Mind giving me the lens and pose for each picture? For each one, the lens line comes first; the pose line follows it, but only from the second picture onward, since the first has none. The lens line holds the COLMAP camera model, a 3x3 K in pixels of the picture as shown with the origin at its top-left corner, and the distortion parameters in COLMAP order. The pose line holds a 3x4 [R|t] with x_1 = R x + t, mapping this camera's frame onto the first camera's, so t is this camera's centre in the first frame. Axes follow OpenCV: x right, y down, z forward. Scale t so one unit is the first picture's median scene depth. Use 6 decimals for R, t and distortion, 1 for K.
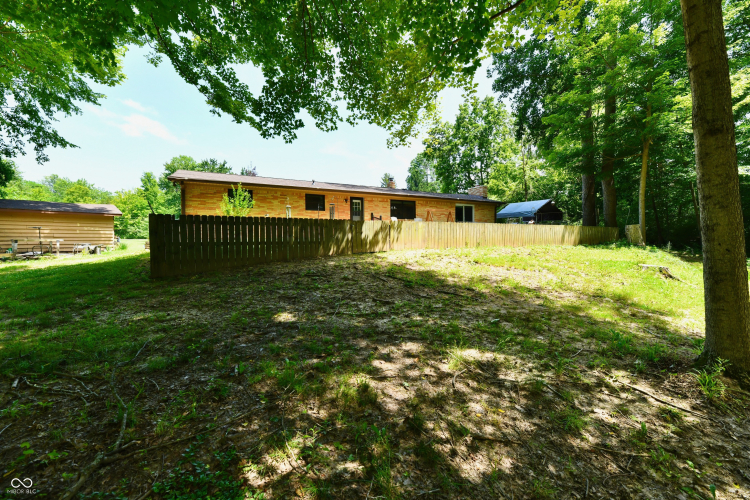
lens RADIAL K [[310.3, 0, 378.7], [0, 310.3, 242.1], [0, 0, 1]] dist [-0.001687, -0.000877]
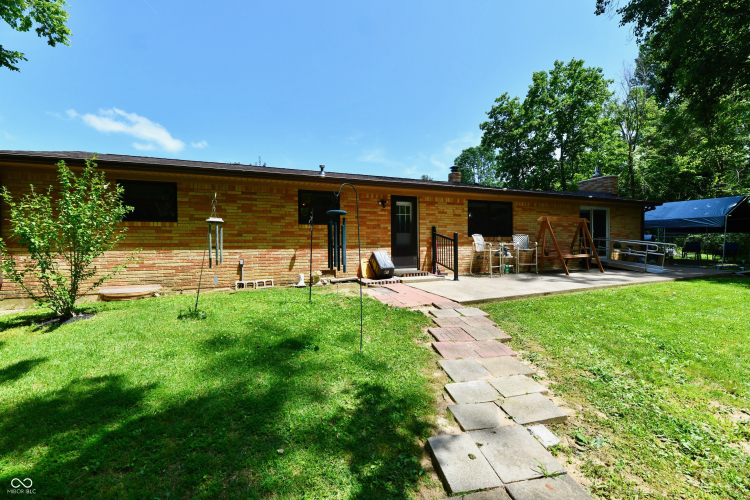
lens RADIAL K [[310.3, 0, 378.7], [0, 310.3, 242.1], [0, 0, 1]] dist [-0.001687, -0.000877]
pose [[0.994200, -0.004966, -0.107435, -0.056096], [0.003160, 0.999851, -0.016980, -0.059773], [0.107503, 0.016542, 0.994067, 0.481971]]
